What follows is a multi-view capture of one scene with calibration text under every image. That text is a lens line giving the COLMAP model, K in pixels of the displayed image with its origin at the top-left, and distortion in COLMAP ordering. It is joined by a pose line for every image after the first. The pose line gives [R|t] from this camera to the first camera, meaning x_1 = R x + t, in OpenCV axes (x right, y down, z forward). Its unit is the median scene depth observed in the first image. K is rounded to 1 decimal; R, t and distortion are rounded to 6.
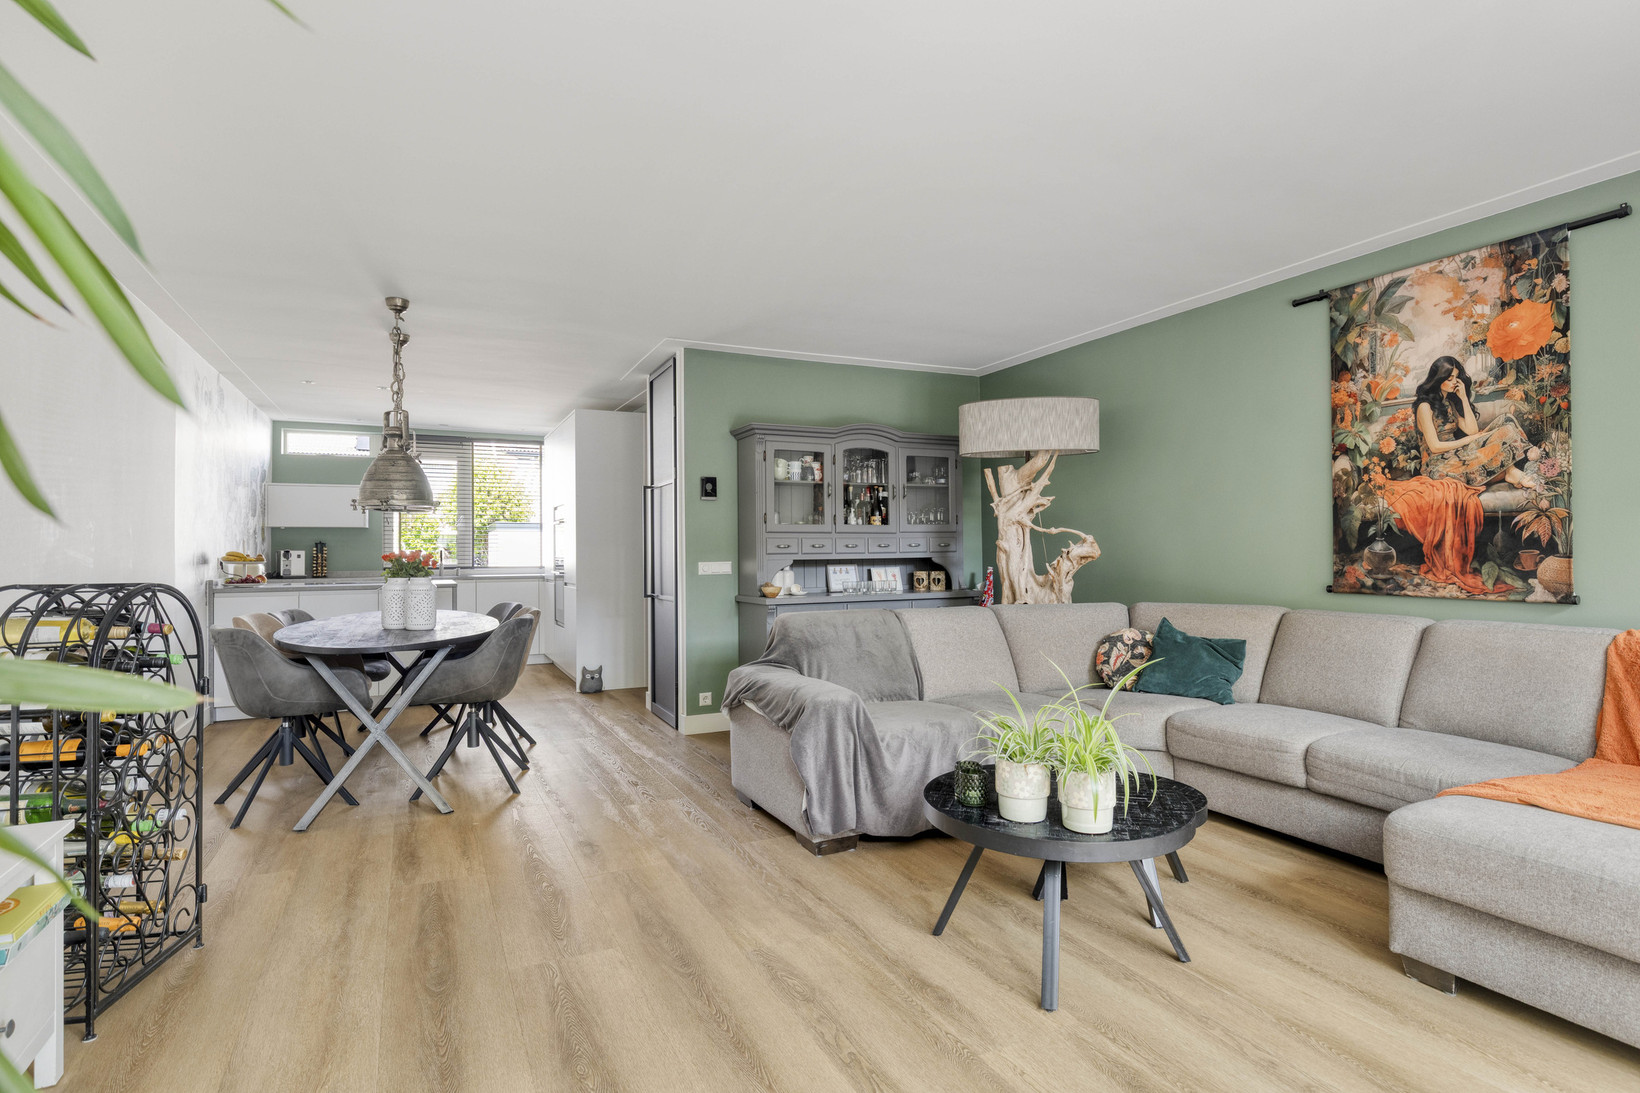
lens RADIAL K [[861.2, 0, 829.6], [0, 861.2, 539.0], [0, 0, 1]] dist [-0.002775, 0.005500]
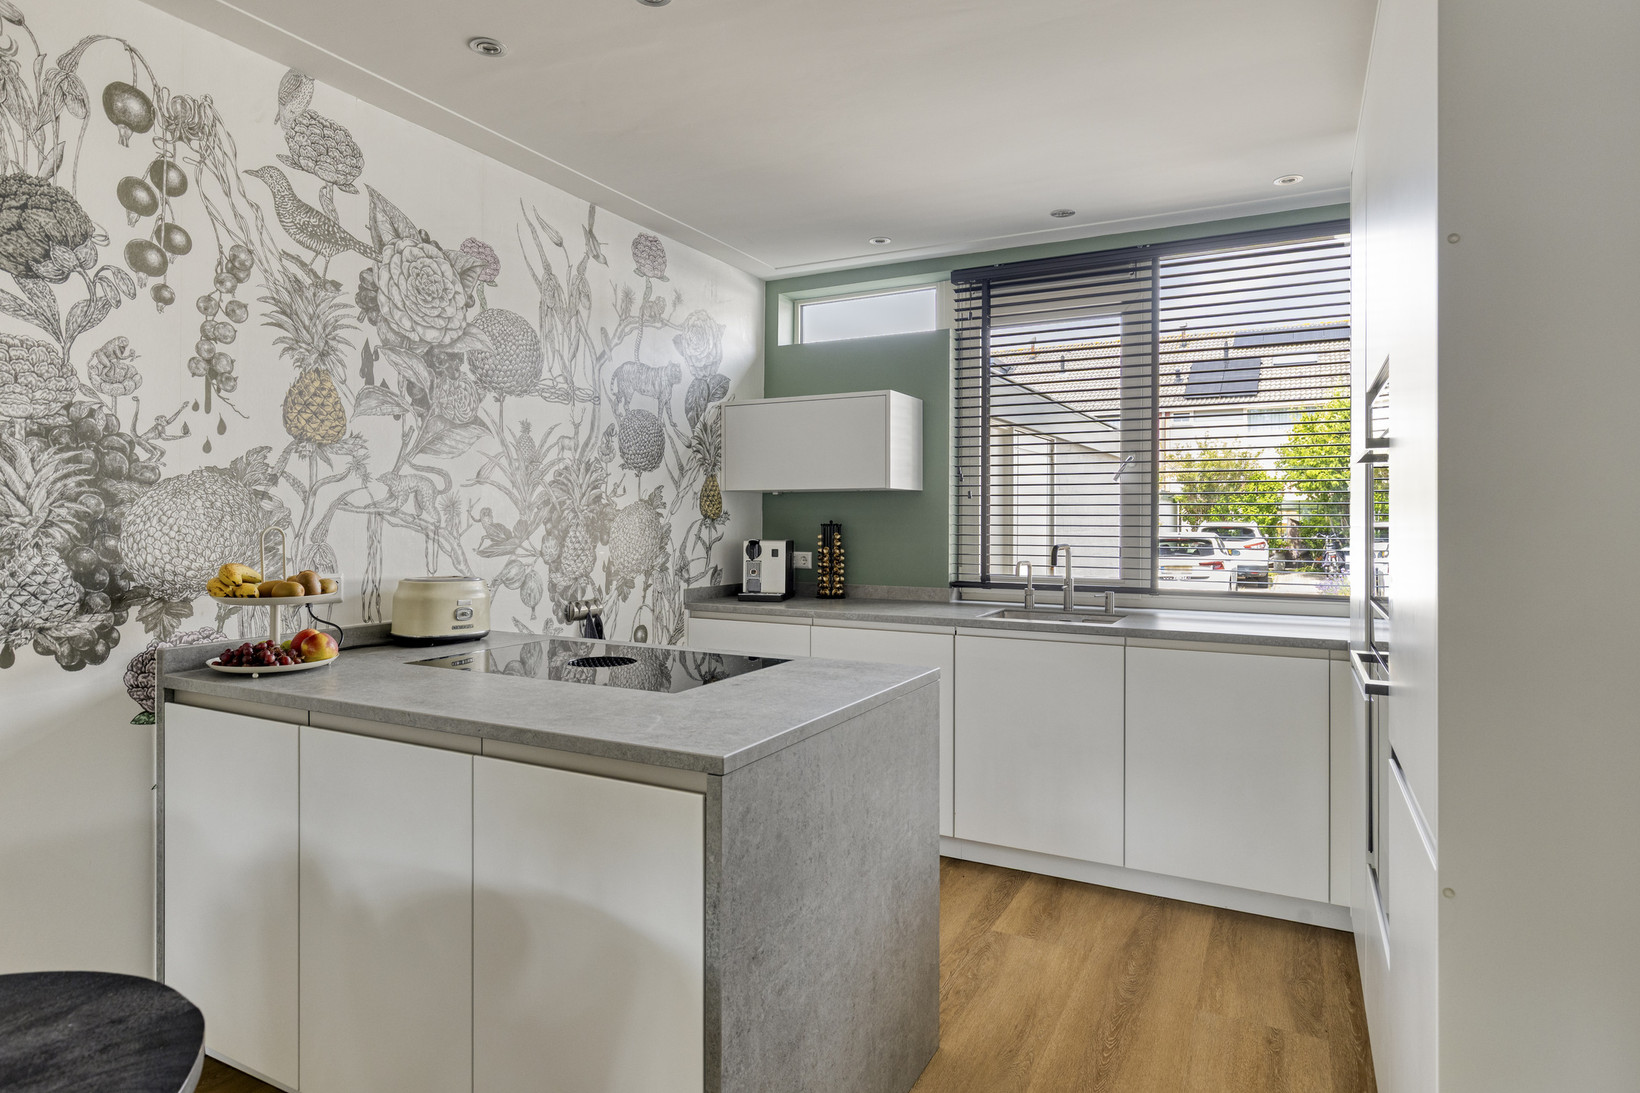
lens RADIAL K [[912.4, 0, 805.6], [0, 912.4, 530.2], [0, 0, 1]] dist [0.001091, 0.007211]
pose [[0.589491, 0.016945, -0.807597, -0.451201], [0.005043, 0.999683, 0.024656, -0.010433], [0.807759, -0.018607, 0.589219, 1.583896]]
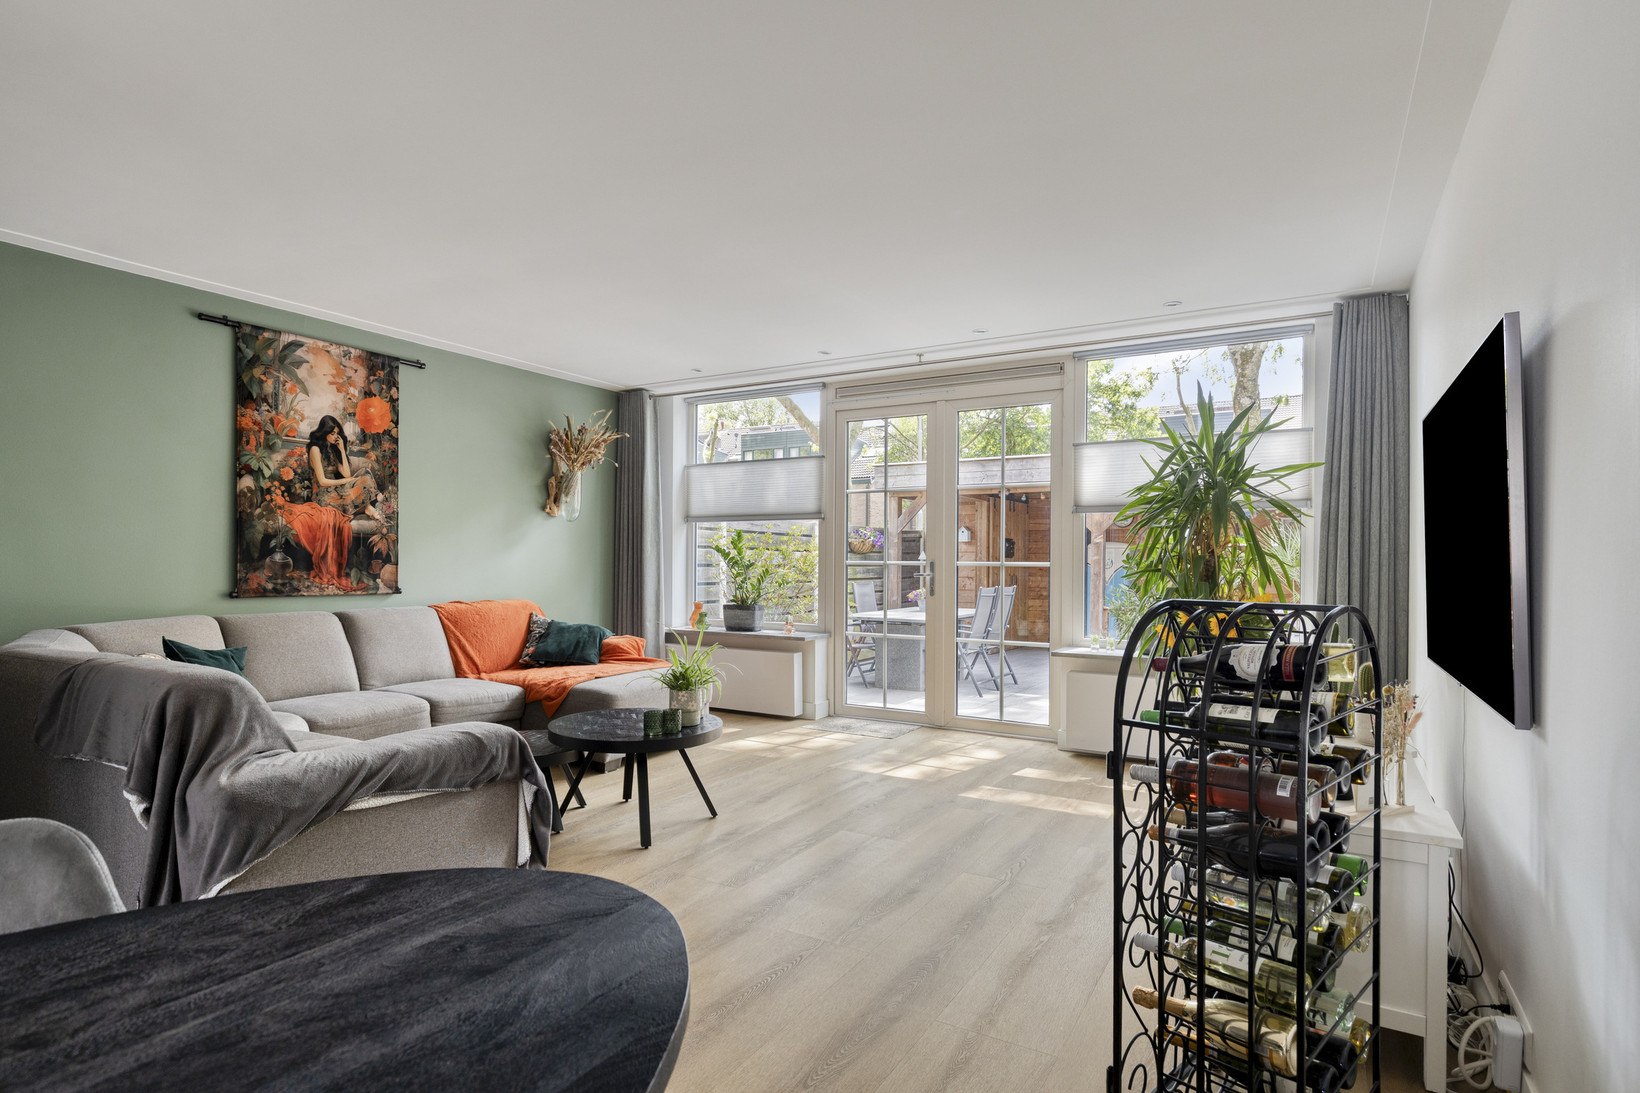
lens RADIAL K [[861.2, 0, 815.1], [0, 861.2, 560.8], [0, 0, 1]] dist [-0.002775, 0.005500]
pose [[-0.558644, 0.001823, 0.829406, -0.805078], [-0.013468, 0.999846, -0.011269, 0.018825], [-0.829298, -0.017466, -0.558533, 1.094519]]
